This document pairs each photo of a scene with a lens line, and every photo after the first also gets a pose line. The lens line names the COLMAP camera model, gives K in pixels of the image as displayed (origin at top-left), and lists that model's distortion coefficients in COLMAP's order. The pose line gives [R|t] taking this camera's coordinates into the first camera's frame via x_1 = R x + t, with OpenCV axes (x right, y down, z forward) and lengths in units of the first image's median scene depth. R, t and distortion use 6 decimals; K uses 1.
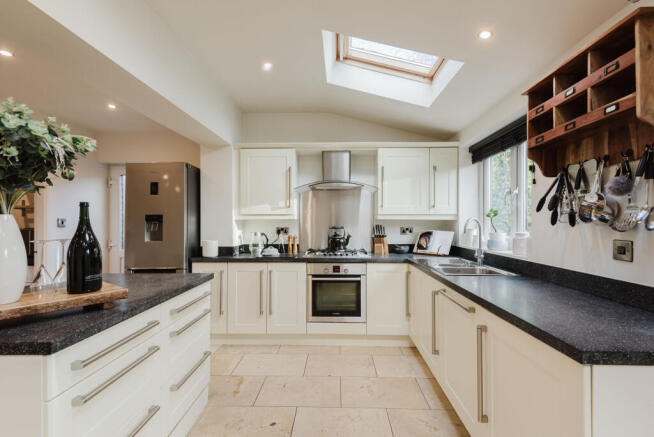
lens RADIAL K [[302.3, 0, 325.2], [0, 302.3, 217.4], [0, 0, 1]] dist [0.020047, -0.004104]
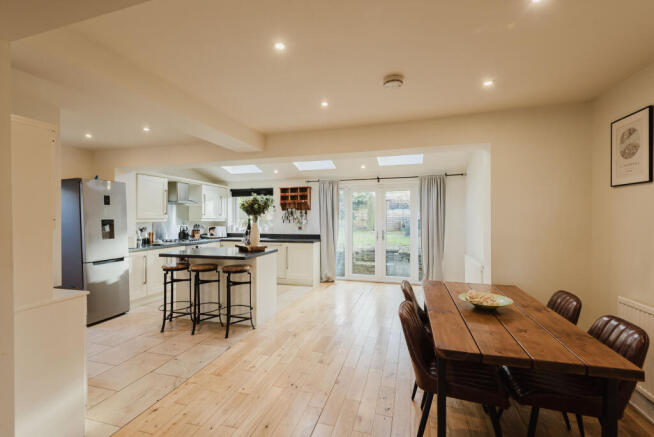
lens RADIAL K [[302.3, 0, 323.2], [0, 302.3, 220.3], [0, 0, 1]] dist [0.020047, -0.004104]
pose [[0.242781, -0.007358, 0.970053, -1.634668], [-0.016019, 0.999804, 0.011593, -0.036880], [-0.969949, -0.018353, 0.242616, -0.246255]]
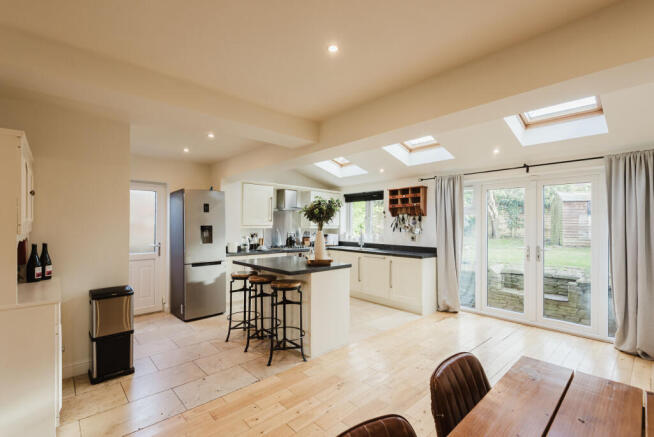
lens RADIAL K [[302.3, 0, 325.3], [0, 302.3, 221.2], [0, 0, 1]] dist [0.020047, -0.004104]
pose [[0.713299, 0.015061, 0.700698, -1.156278], [-0.020191, 0.999796, -0.000936, -0.040814], [-0.700568, -0.013481, 0.713458, -0.448536]]
